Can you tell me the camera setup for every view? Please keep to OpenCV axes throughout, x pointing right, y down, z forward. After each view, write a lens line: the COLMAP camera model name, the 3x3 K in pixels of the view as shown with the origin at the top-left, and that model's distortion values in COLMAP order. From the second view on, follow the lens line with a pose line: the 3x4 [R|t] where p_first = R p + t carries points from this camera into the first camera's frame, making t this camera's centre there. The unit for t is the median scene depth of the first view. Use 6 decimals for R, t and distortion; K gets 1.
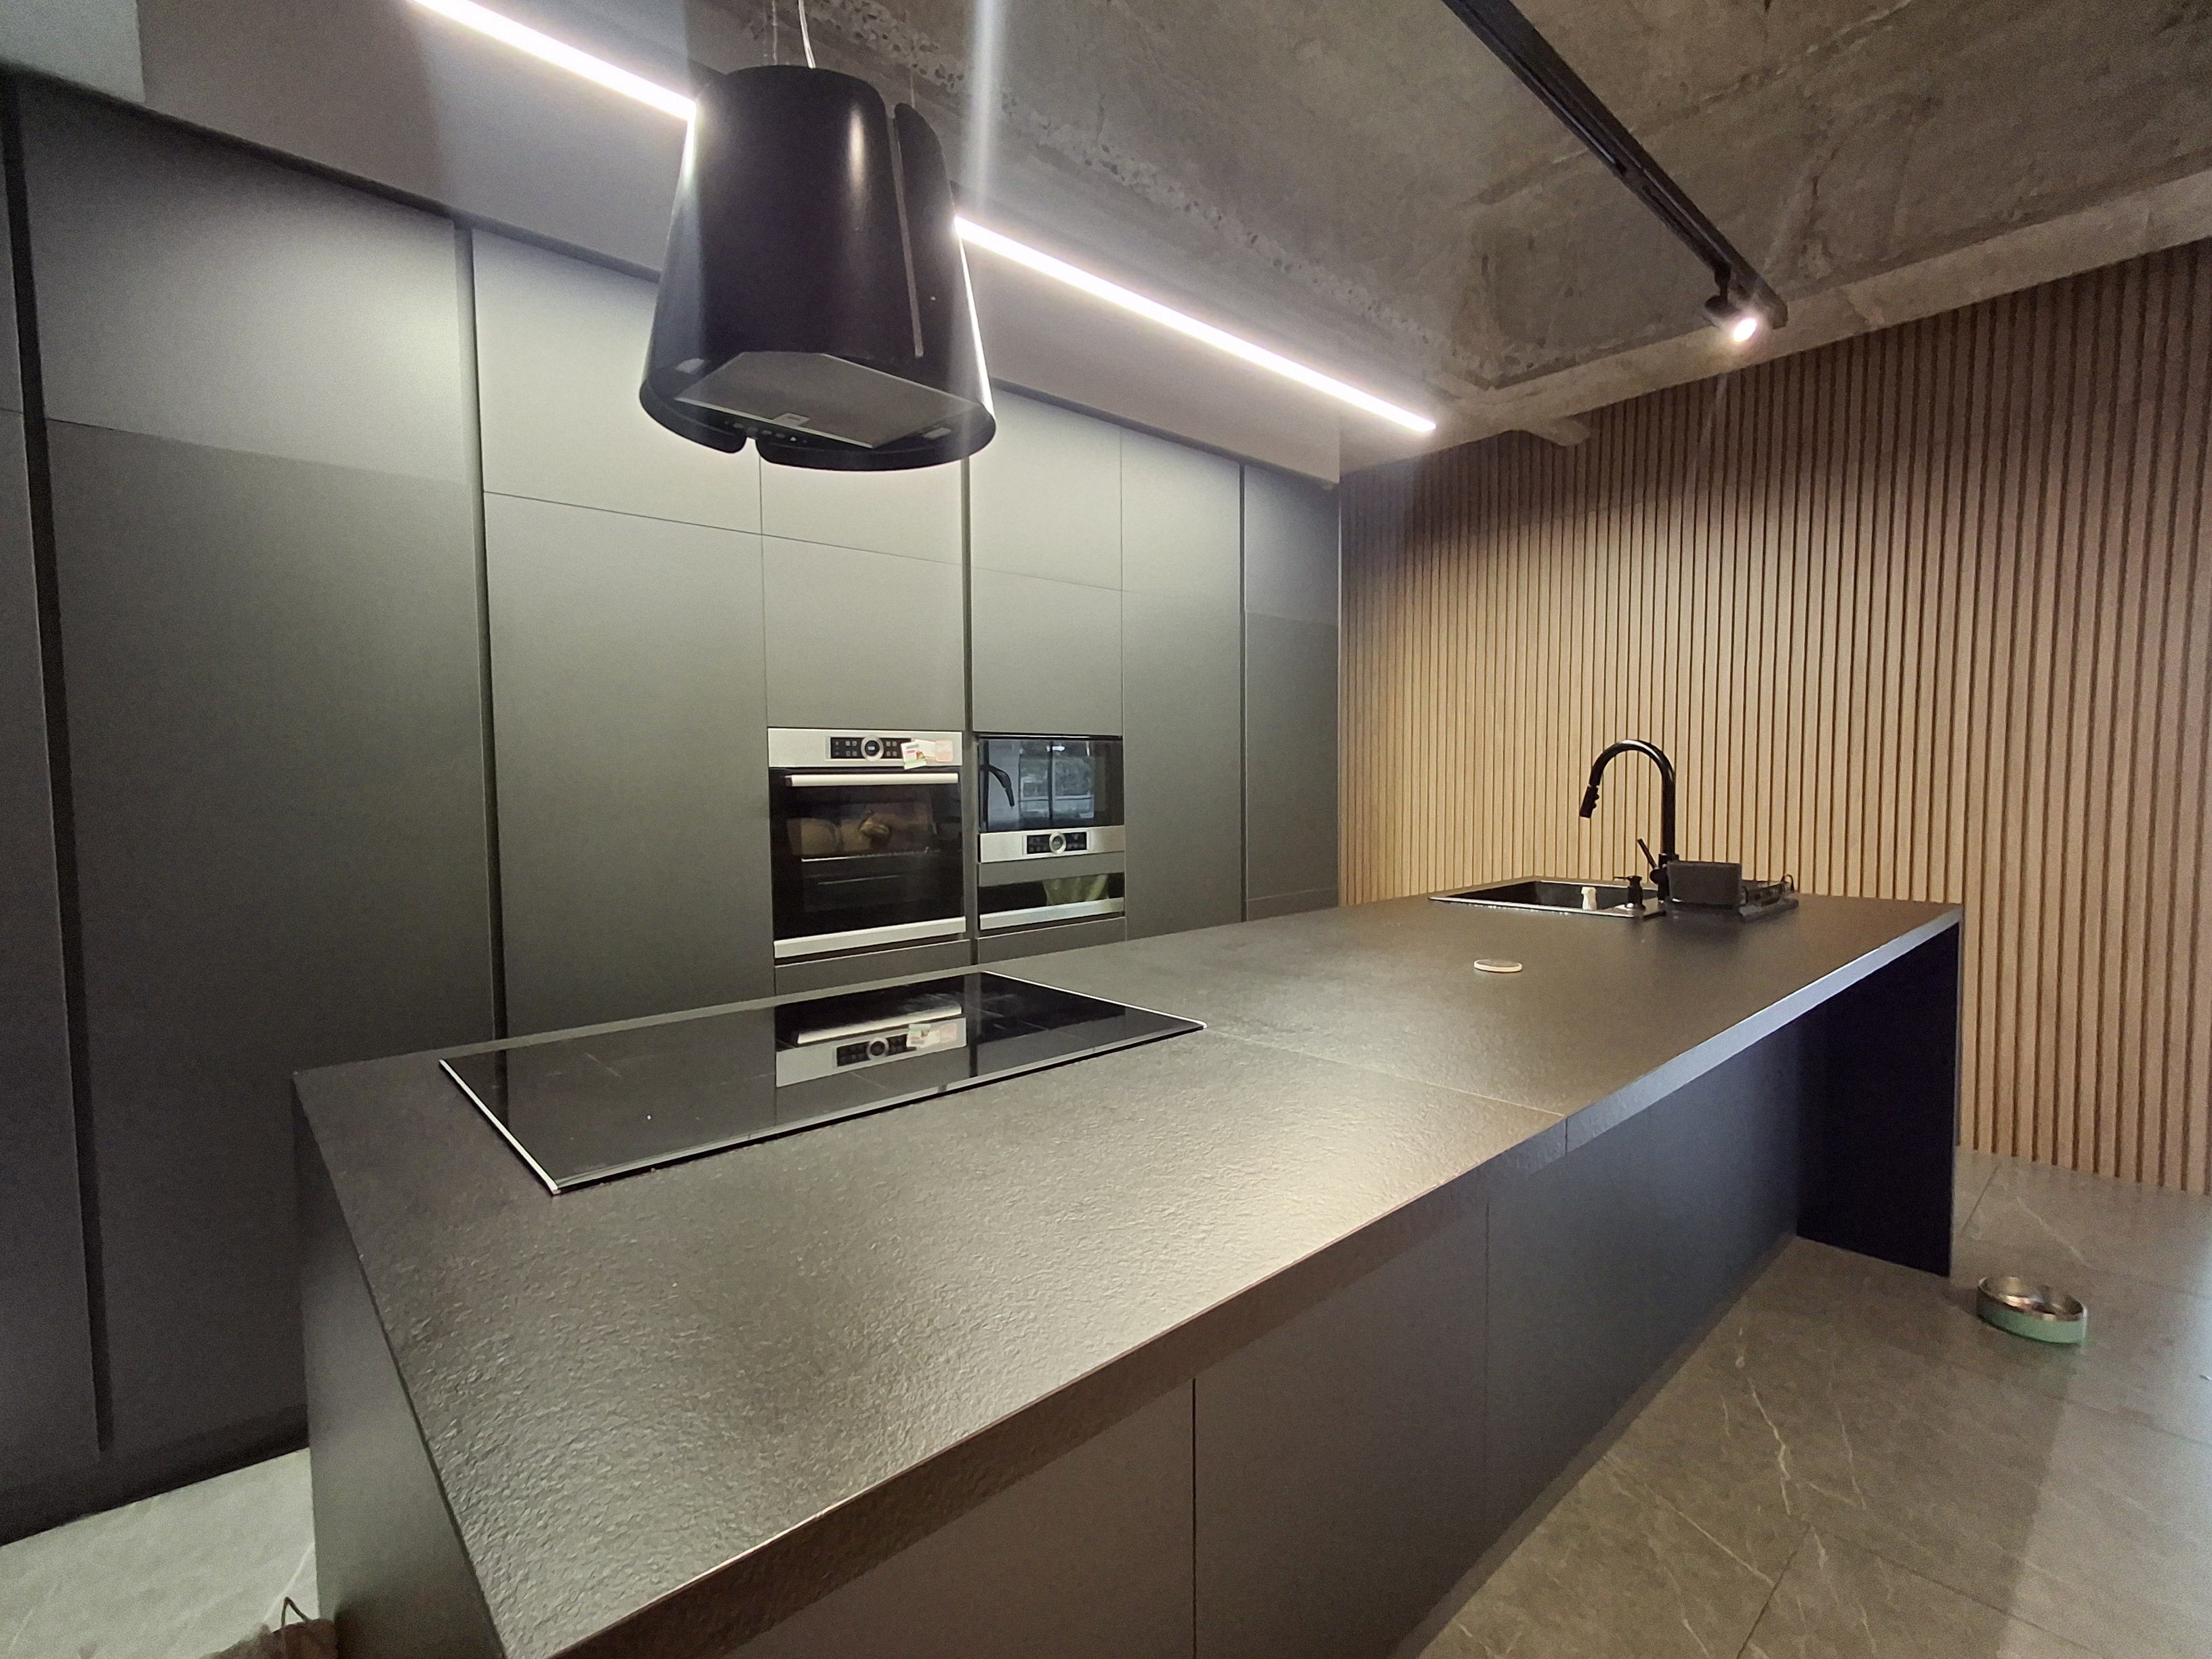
lens RADIAL K [[1010.6, 0, 1097.1], [0, 1010.6, 829.0], [0, 0, 1]] dist [-0.000688, 0.004010]
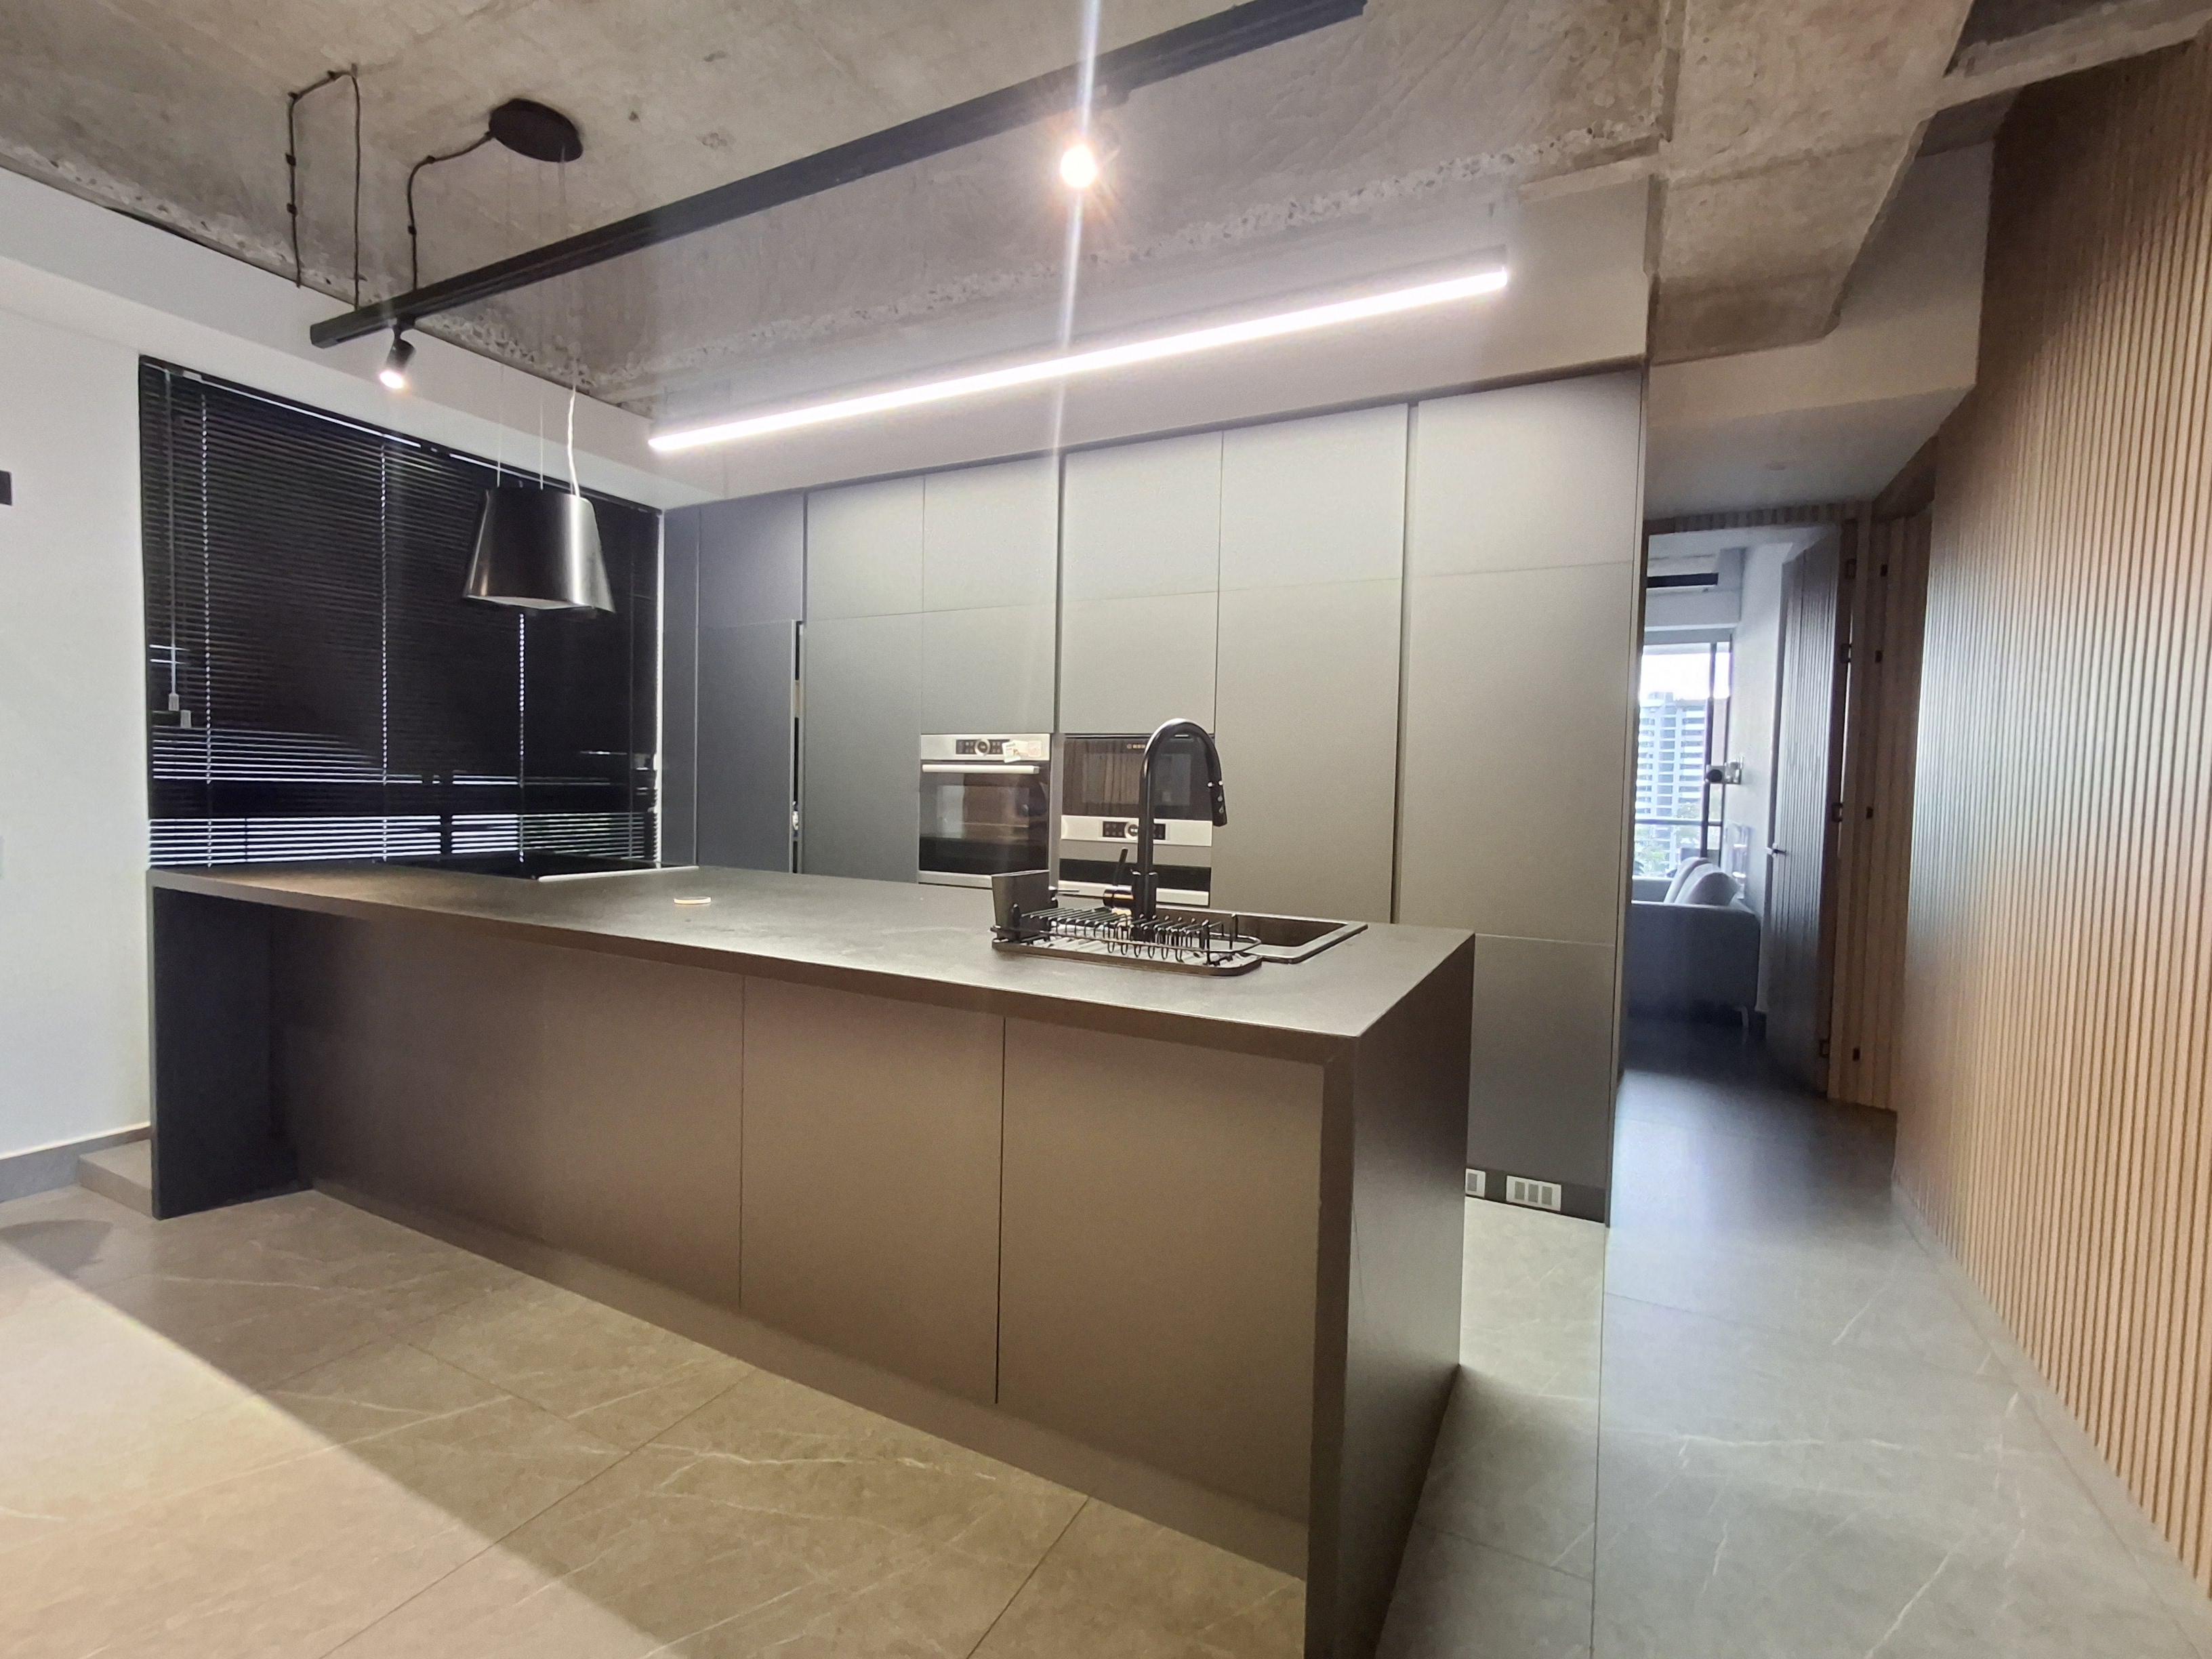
lens RADIAL K [[1010.6, 0, 1097.1], [0, 1010.6, 829.0], [0, 0, 1]] dist [-0.000688, 0.004010]
pose [[0.348516, 0.060274, -0.935363, 1.129993], [-0.079996, 0.996202, 0.034388, -0.026452], [0.933883, 0.062840, 0.352014, 0.643072]]
